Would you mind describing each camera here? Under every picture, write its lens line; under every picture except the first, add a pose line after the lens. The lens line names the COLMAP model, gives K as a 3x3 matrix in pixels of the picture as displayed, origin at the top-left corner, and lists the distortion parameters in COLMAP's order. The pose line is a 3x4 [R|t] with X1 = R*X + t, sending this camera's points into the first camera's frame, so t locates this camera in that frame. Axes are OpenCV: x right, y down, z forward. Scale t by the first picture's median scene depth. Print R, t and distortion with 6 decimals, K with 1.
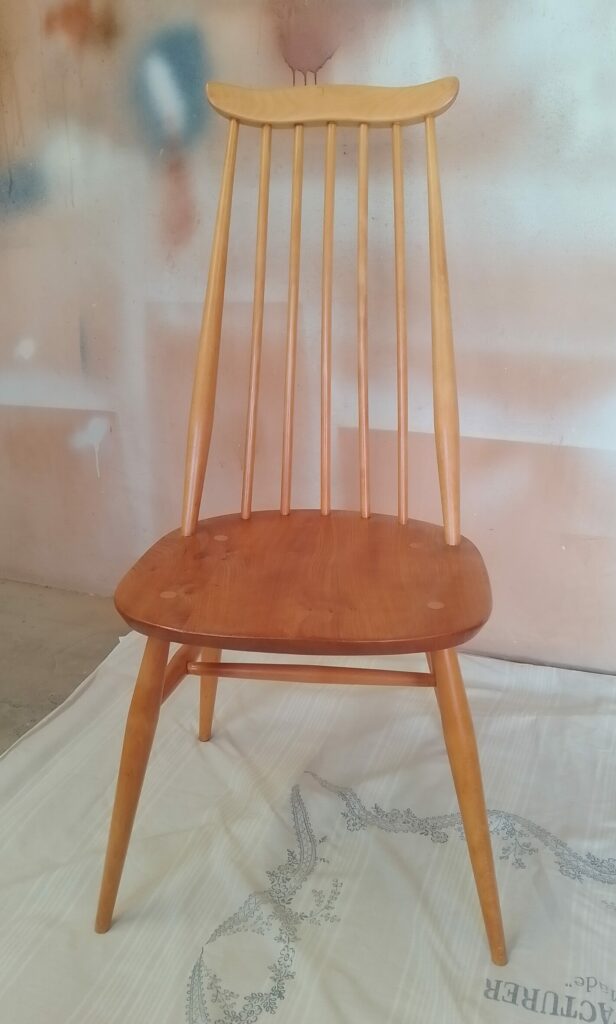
lens RADIAL K [[859.9, 0, 325.9], [0, 859.9, 509.2], [0, 0, 1]] dist [0.002739, -0.054936]
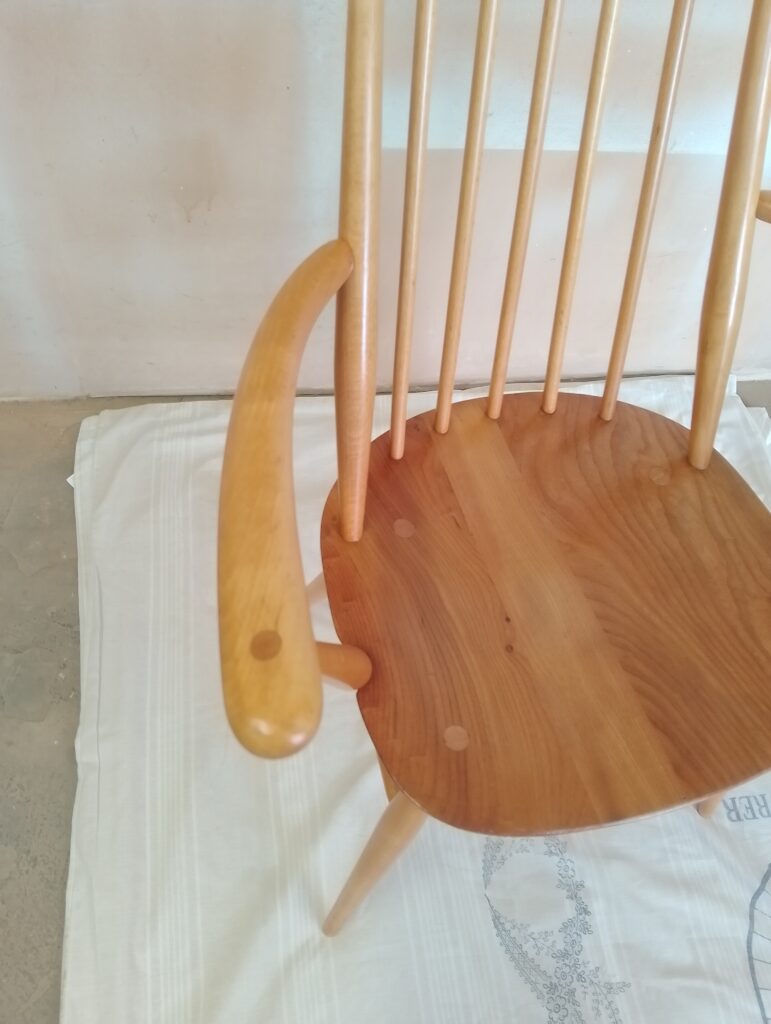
lens RADIAL K [[790.3, 0, 383.5], [0, 790.3, 511.8], [0, 0, 1]] dist [0.038786, -0.105954]
pose [[0.884063, -0.339275, 0.321441, -0.335837], [0.063430, 0.768505, 0.636692, -0.352204], [-0.463043, -0.542487, 0.700927, 0.567061]]
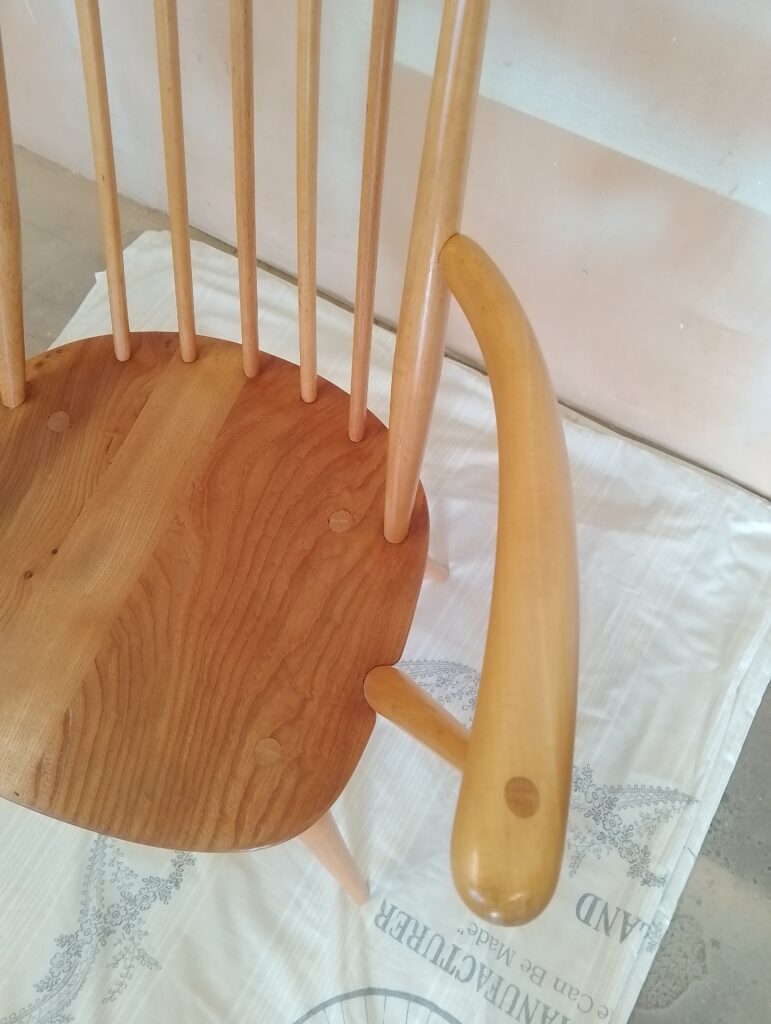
lens RADIAL K [[790.3, 0, 383.5], [0, 790.3, 511.8], [0, 0, 1]] dist [0.038786, -0.105954]
pose [[0.985055, 0.163675, -0.053647, 0.134978], [-0.076843, 0.696353, 0.713574, -0.349284], [0.154151, -0.698787, 0.698523, 0.555943]]
